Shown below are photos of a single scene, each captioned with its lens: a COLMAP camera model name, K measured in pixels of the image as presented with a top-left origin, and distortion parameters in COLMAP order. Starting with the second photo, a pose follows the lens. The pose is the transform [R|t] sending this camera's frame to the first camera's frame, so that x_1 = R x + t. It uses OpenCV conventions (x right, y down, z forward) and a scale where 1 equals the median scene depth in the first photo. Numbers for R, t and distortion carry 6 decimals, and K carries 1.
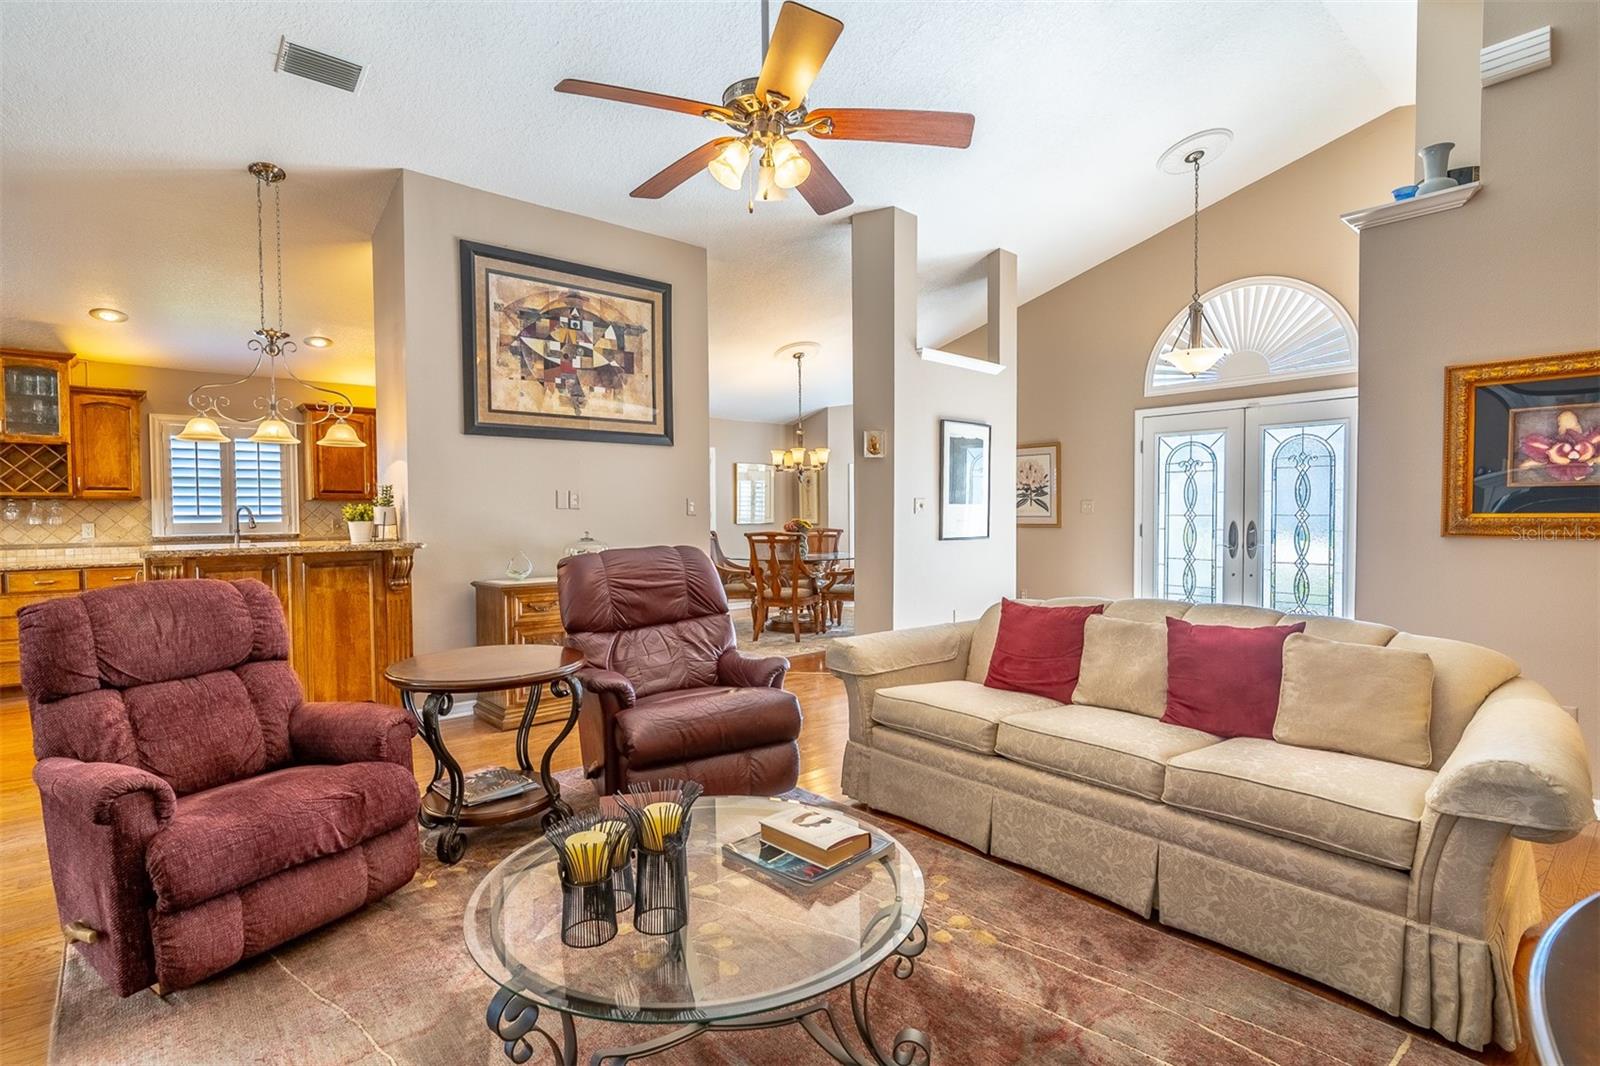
lens RADIAL K [[772.5, 0, 799.8], [0, 772.5, 535.4], [0, 0, 1]] dist [0.000845, -0.000043]
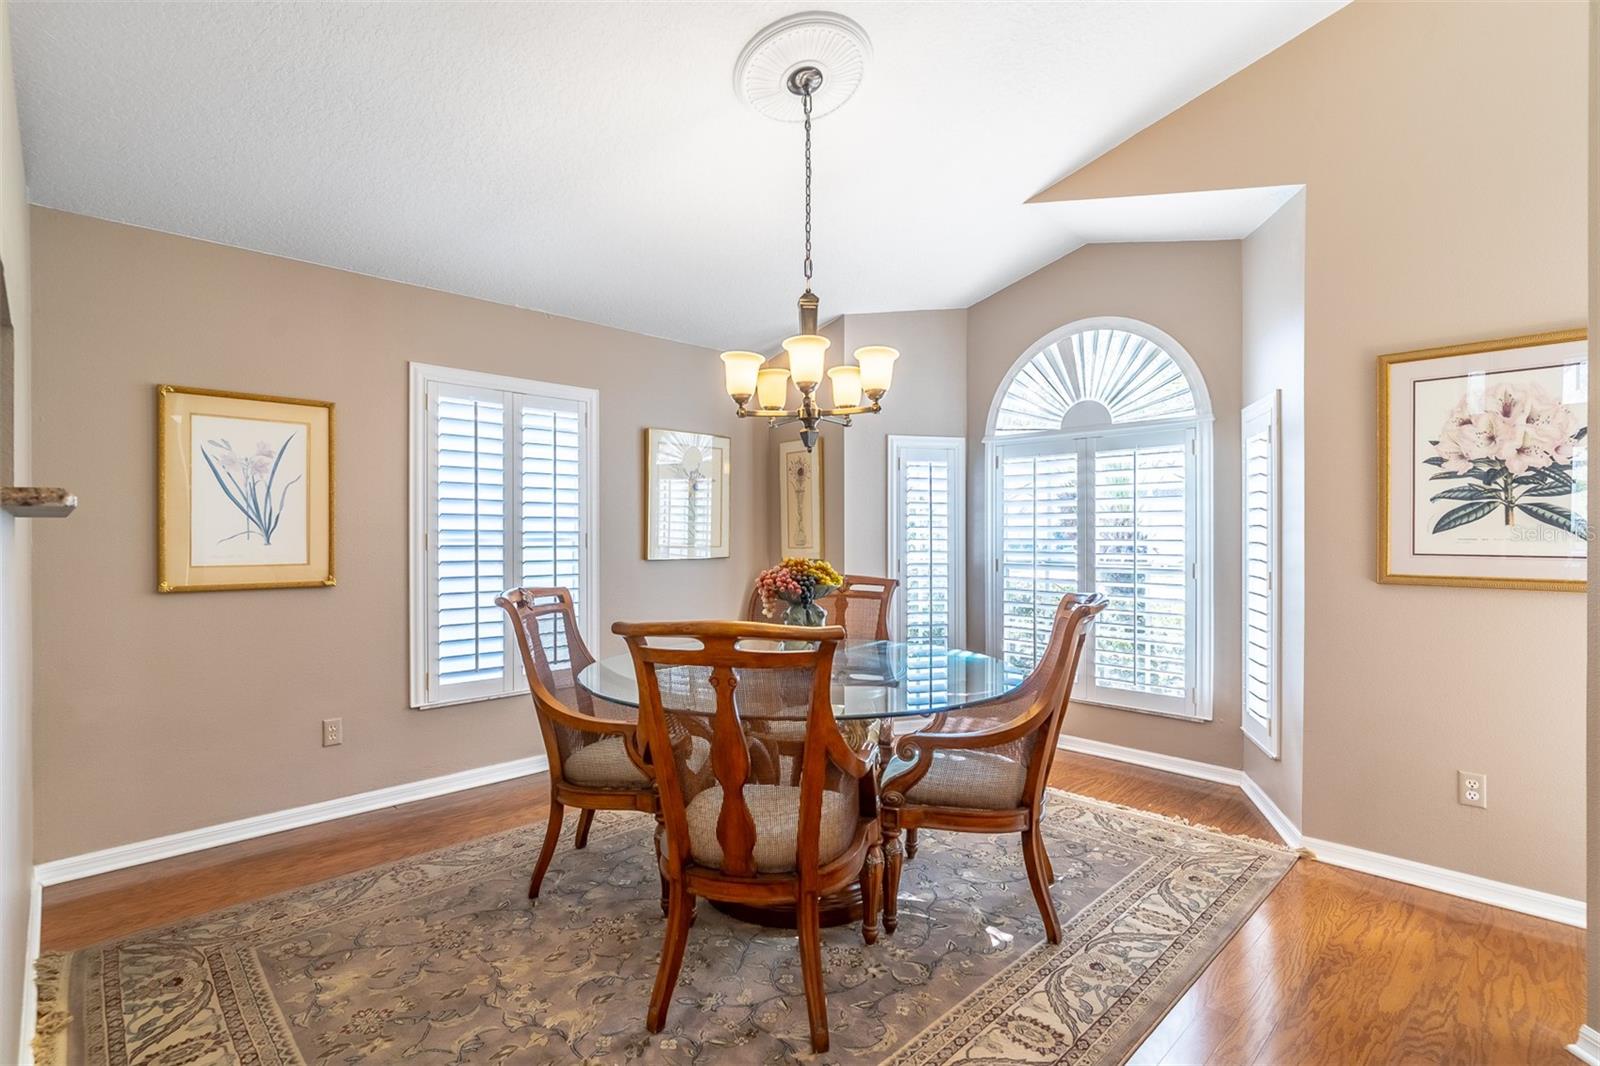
lens RADIAL K [[772.5, 0, 799.5], [0, 772.5, 536.6], [0, 0, 1]] dist [0.000845, -0.000043]
pose [[0.997903, 0.010041, 0.063940, -0.025845], [-0.008516, 0.999674, -0.024079, -0.023065], [-0.064161, 0.023484, 0.997663, 0.707795]]
